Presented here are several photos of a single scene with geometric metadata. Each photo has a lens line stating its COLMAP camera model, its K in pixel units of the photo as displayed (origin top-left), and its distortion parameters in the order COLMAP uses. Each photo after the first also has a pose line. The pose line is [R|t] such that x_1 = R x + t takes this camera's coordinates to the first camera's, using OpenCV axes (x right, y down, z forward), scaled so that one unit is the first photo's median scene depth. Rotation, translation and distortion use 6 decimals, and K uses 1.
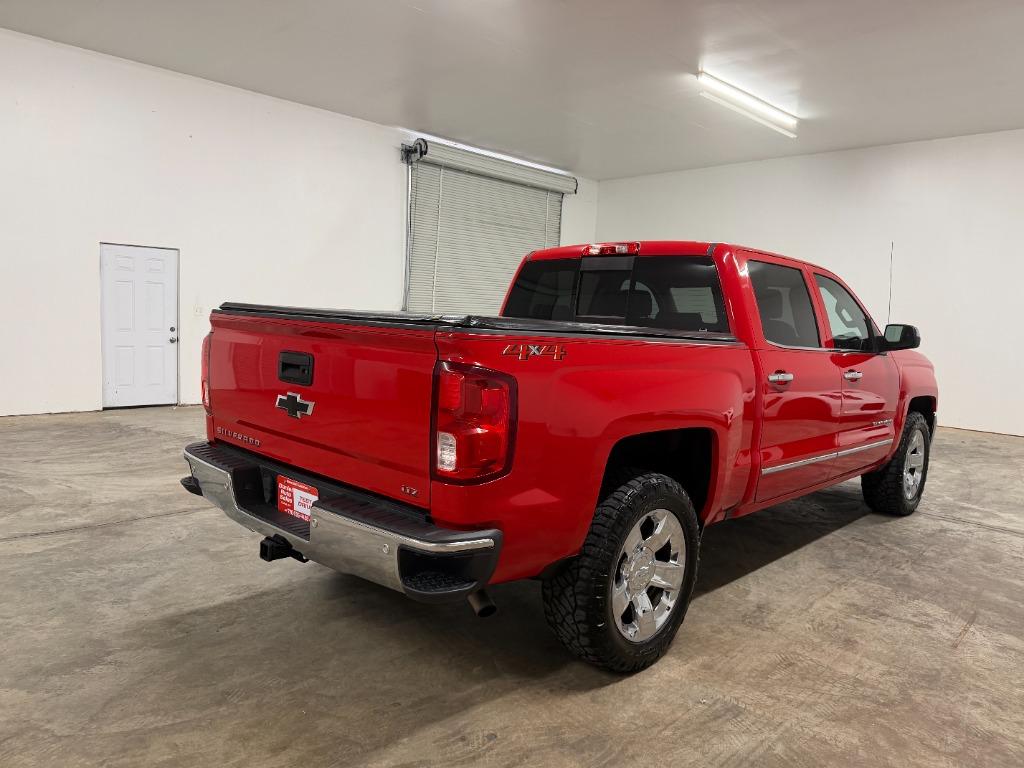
lens RADIAL K [[711.6, 0, 515.9], [0, 711.6, 390.0], [0, 0, 1]] dist [0.034857, -0.040328]
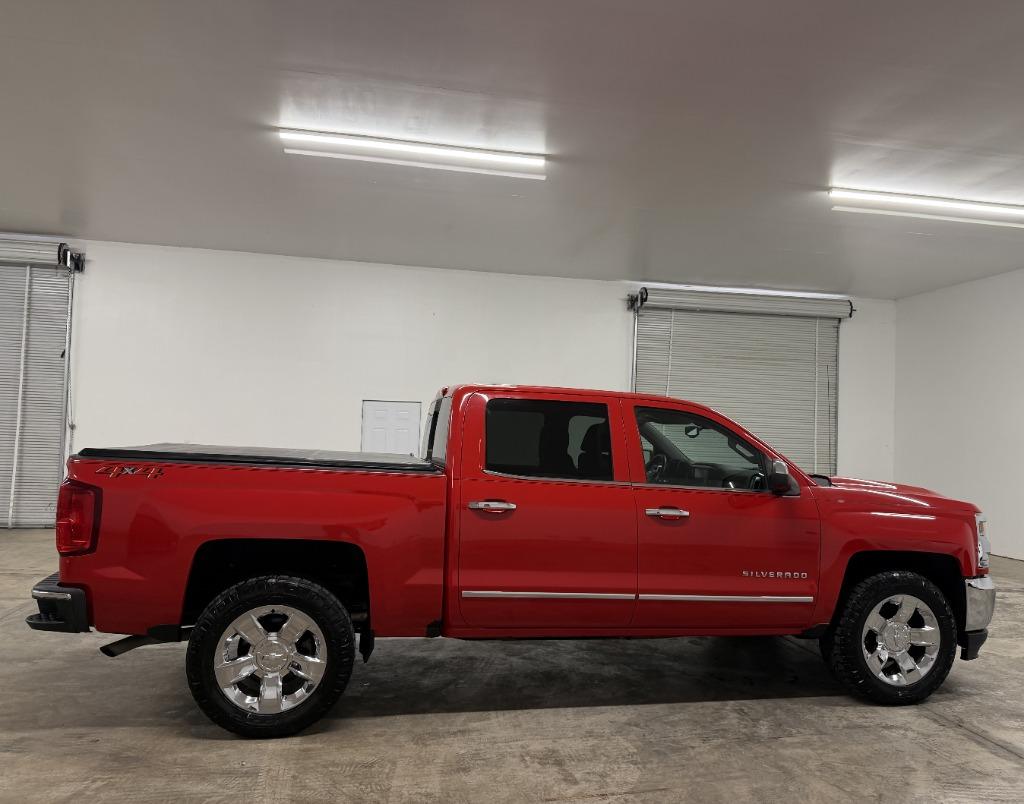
lens RADIAL K [[753.5, 0, 519.5], [0, 753.5, 401.6], [0, 0, 1]] dist [0.011690, -0.012385]
pose [[0.827947, -0.047166, -0.558819, 0.964016], [-0.053699, 0.985211, -0.162715, 0.008637], [0.558229, 0.164727, 0.813170, 0.082174]]
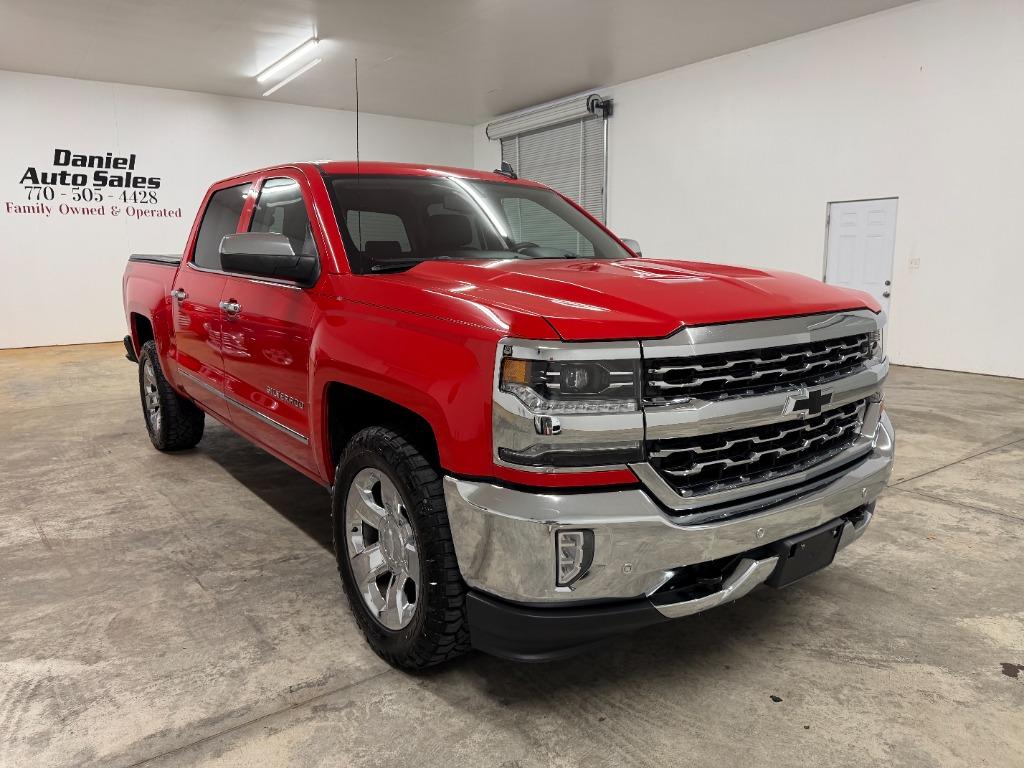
lens RADIAL K [[711.6, 0, 511.8], [0, 711.6, 390.6], [0, 0, 1]] dist [0.034857, -0.040328]
pose [[-0.151318, 0.135884, -0.979101, 1.367960], [-0.106604, 0.982486, 0.152829, -0.093747], [0.982720, 0.127502, -0.134182, 1.609196]]
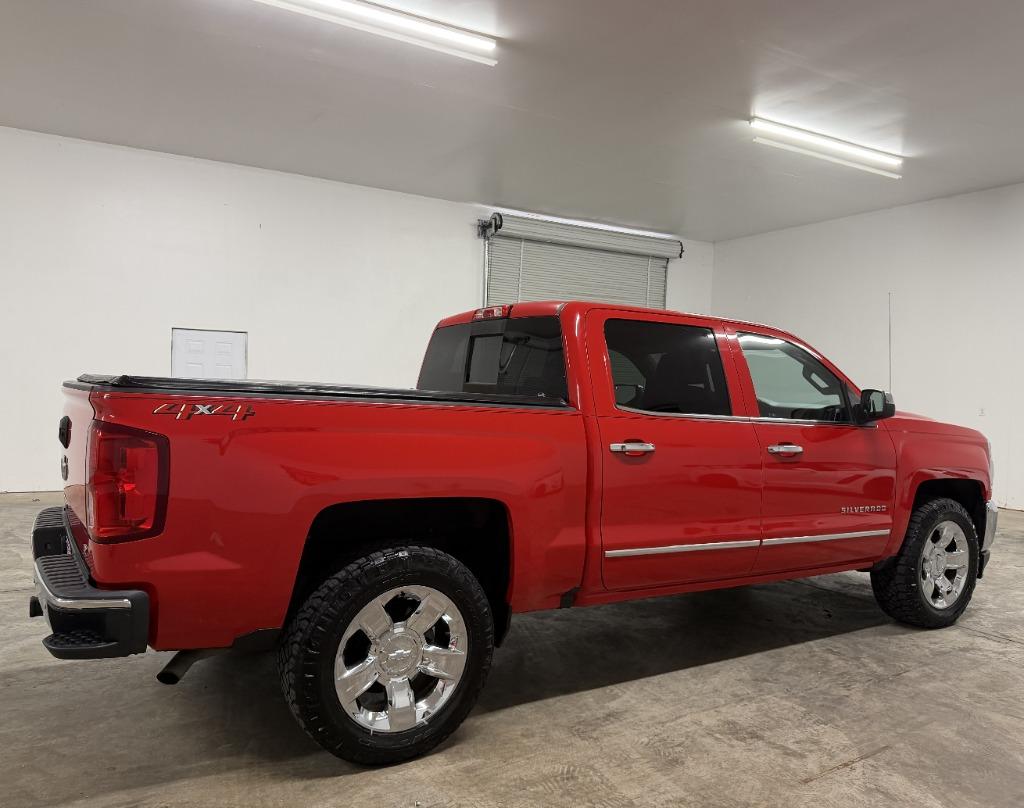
lens RADIAL K [[776.1, 0, 512.6], [0, 776.1, 413.6], [0, 0, 1]] dist [0.021828, -0.026125]
pose [[0.968342, -0.009150, -0.249461, 0.437306], [-0.011894, 0.996502, -0.082719, 0.019841], [0.249345, 0.083067, 0.964846, 0.034728]]
